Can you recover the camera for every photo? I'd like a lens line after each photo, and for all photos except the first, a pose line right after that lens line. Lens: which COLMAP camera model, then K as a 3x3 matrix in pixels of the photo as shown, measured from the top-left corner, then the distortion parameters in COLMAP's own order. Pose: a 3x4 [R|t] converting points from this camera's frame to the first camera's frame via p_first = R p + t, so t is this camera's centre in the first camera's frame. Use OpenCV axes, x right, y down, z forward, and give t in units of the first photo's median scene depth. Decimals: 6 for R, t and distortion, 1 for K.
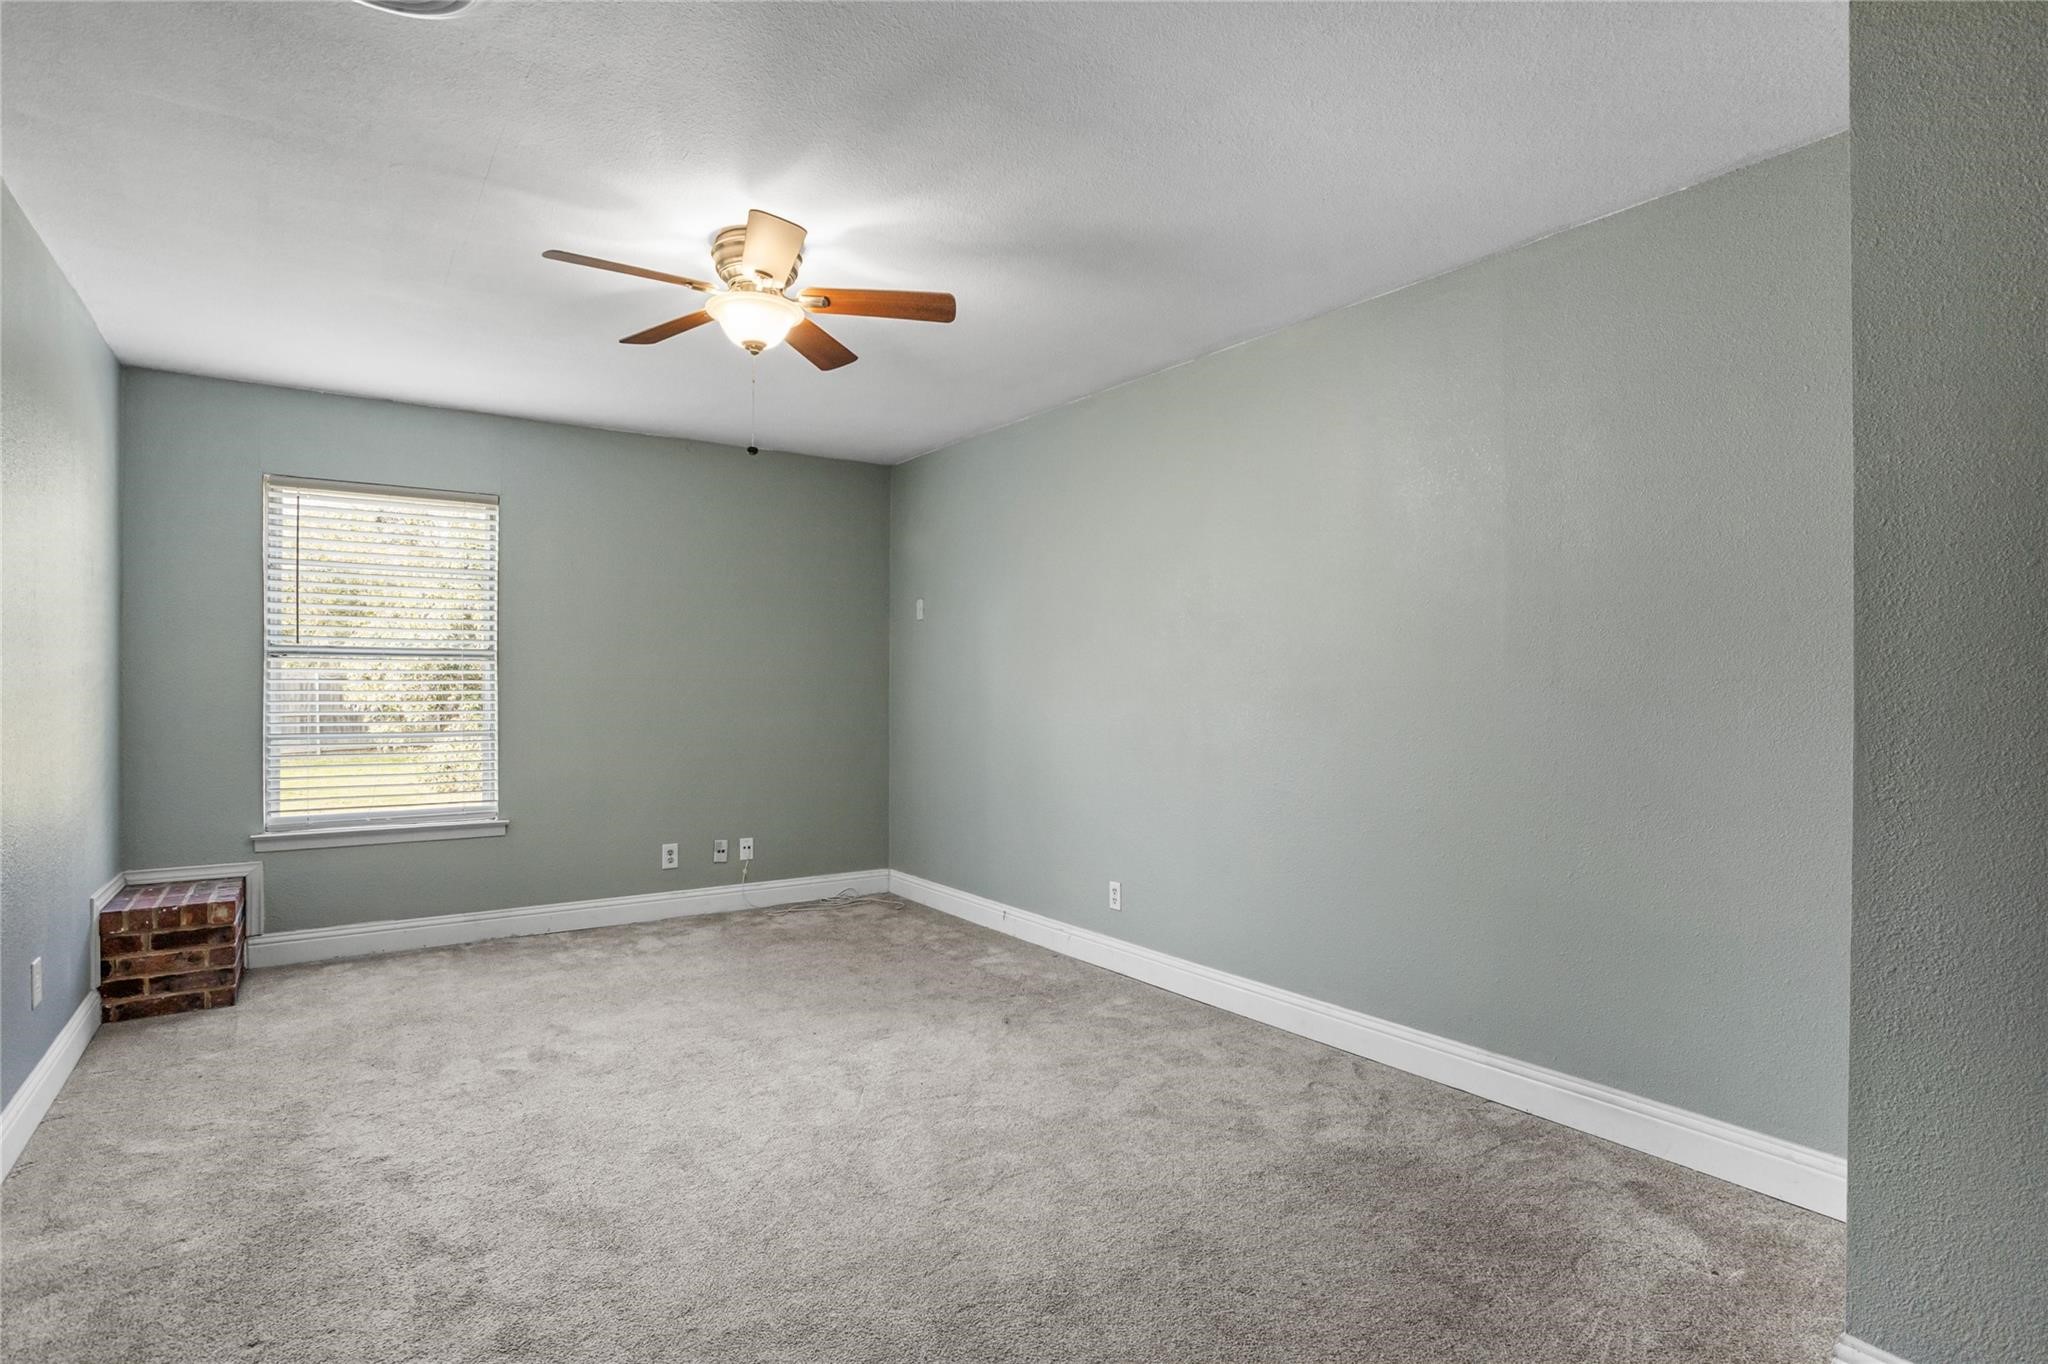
lens RADIAL K [[1014.9, 0, 1024.0], [0, 1014.9, 682.0], [0, 0, 1]] dist [-0.062546, -0.000024]
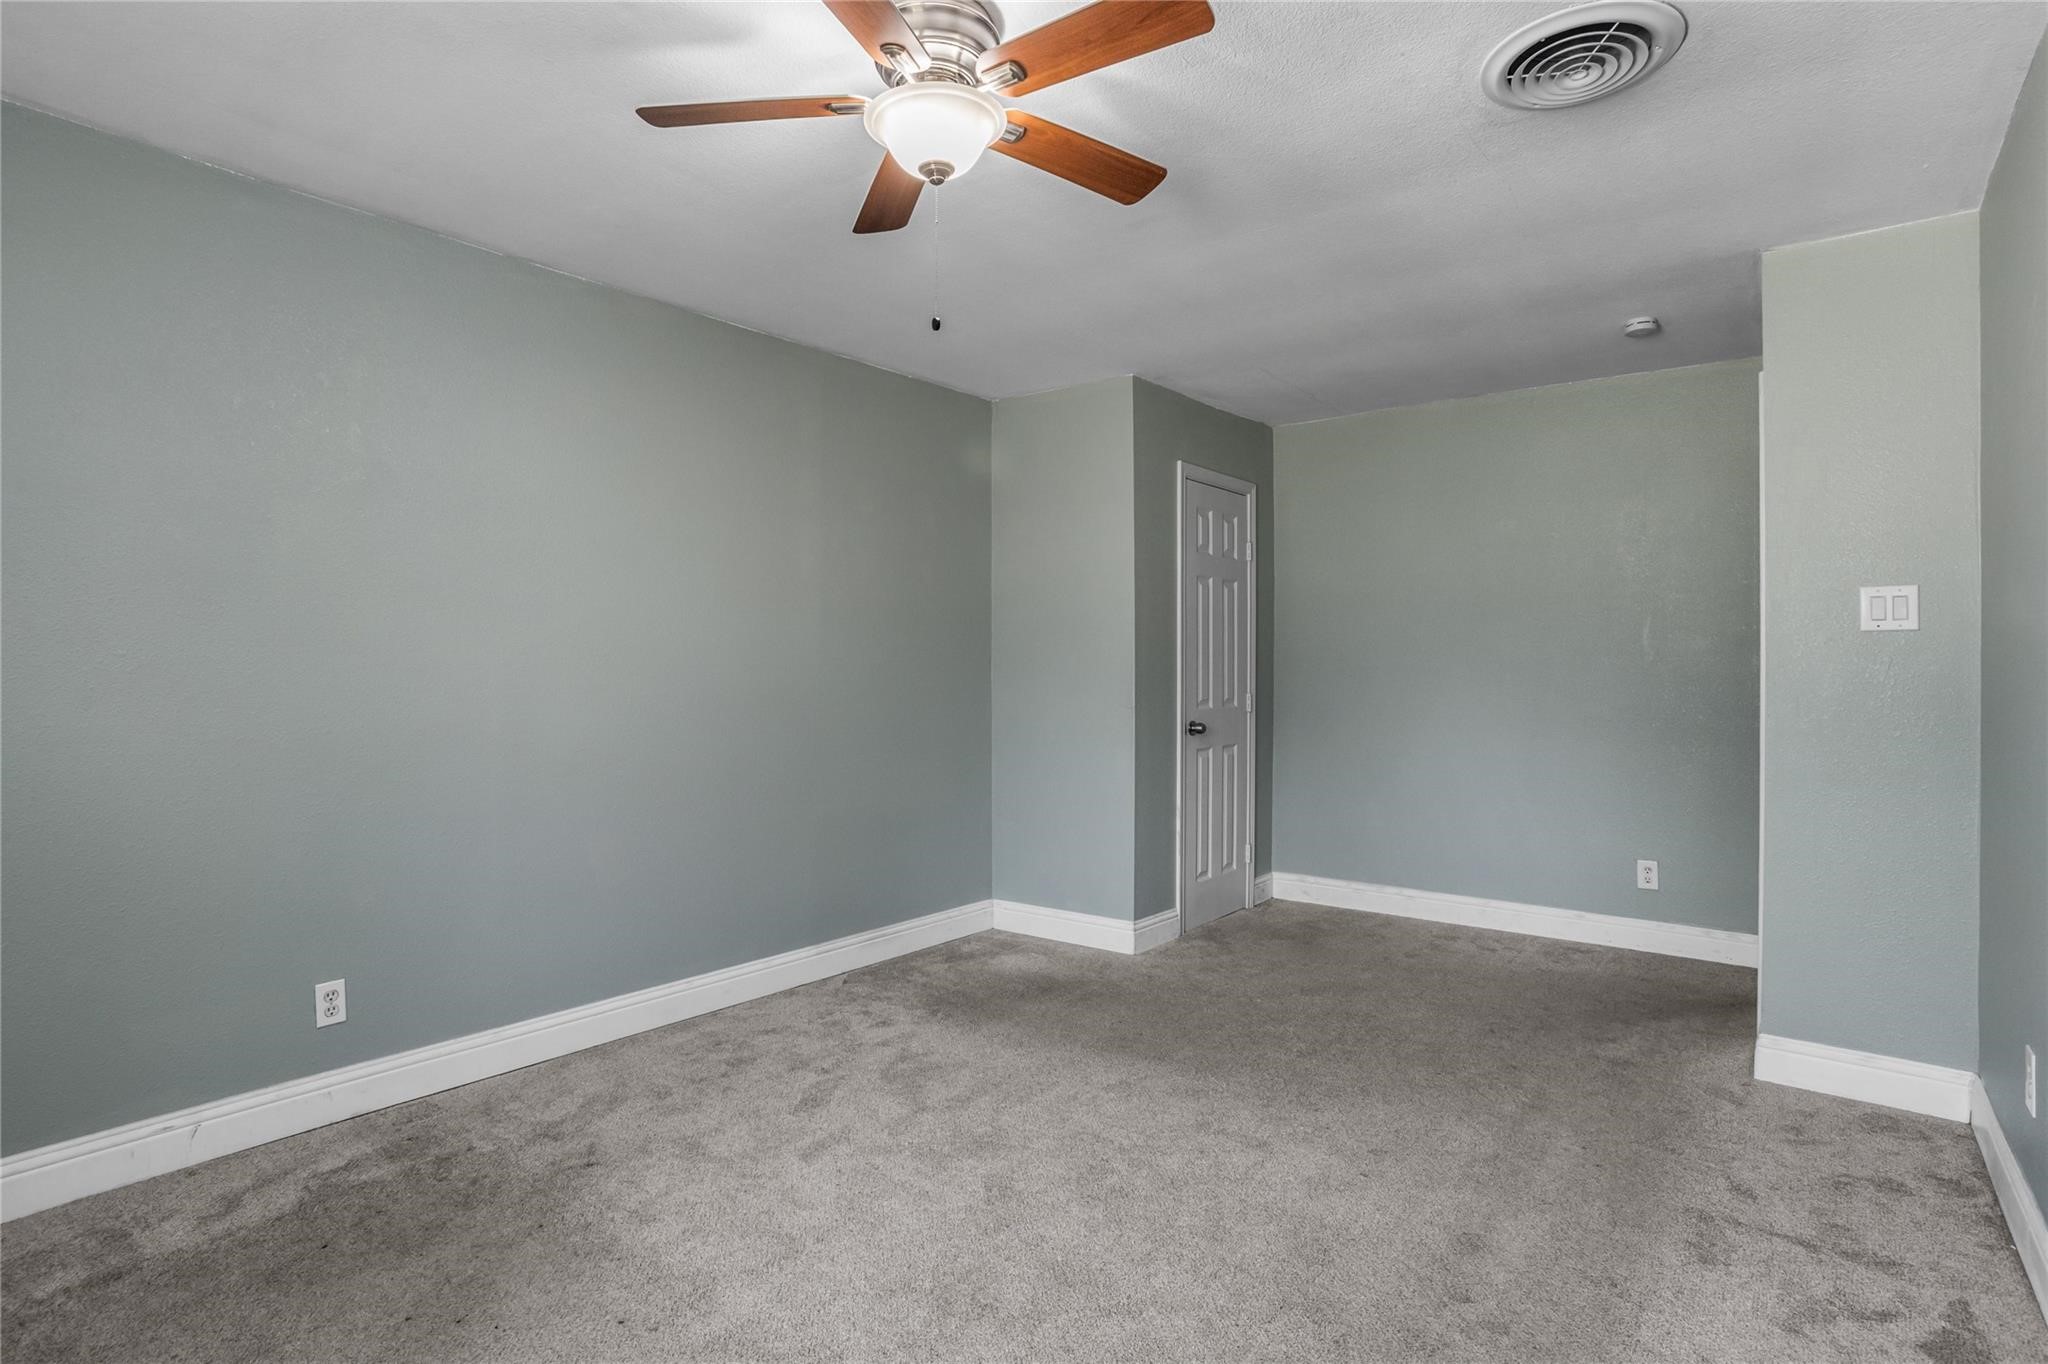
lens RADIAL K [[1014.9, 0, 1024.0], [0, 1014.9, 682.0], [0, 0, 1]] dist [-0.062546, -0.000024]
pose [[-0.284981, -0.008570, 0.958495, -0.634856], [-0.000990, 0.999962, 0.008647, 0.008223], [-0.958533, 0.001515, -0.284979, 0.797402]]
